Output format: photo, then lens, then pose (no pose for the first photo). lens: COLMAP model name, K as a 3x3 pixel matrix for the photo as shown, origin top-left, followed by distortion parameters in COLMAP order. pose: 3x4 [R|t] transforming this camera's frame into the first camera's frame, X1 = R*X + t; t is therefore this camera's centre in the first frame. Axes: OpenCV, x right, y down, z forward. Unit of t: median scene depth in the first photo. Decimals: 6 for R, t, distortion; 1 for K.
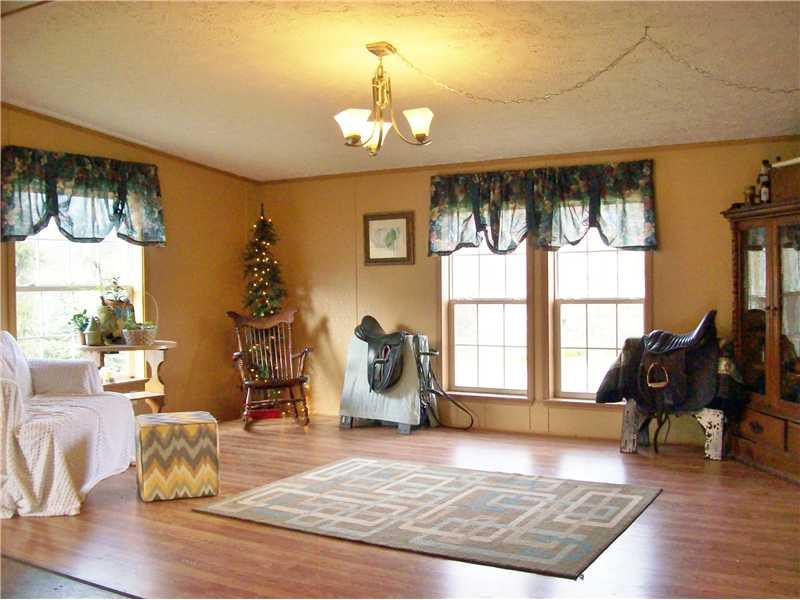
lens RADIAL K [[862.7, 0, 400.1], [0, 862.7, 350.1], [0, 0, 1]] dist [-0.156288, 0.032101]
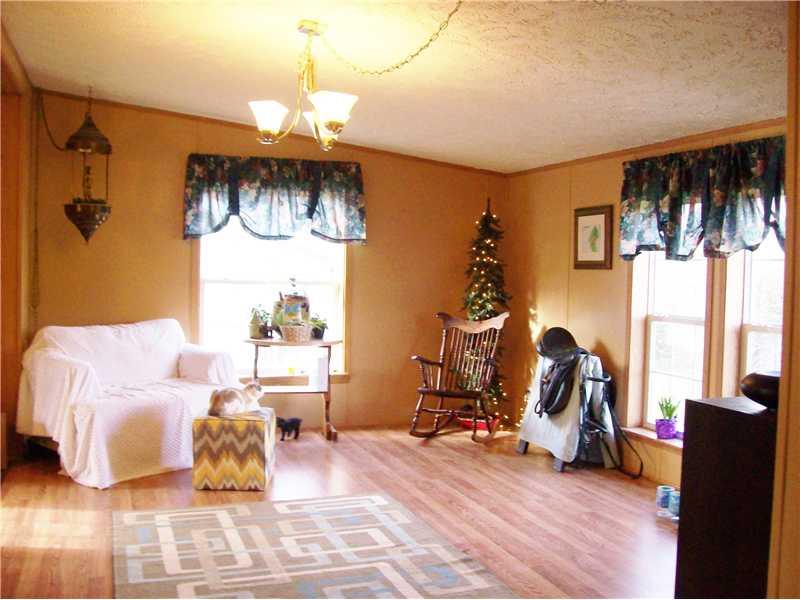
lens RADIAL K [[835.4, 0, 400.0], [0, 835.4, 300.0], [0, 0, 1]] dist [-0.164711, 0.028555]
pose [[0.763931, 0.053177, -0.643103, 0.413015], [-0.074942, 0.997166, -0.006568, -0.056267], [0.640931, 0.053213, 0.765752, 0.299758]]
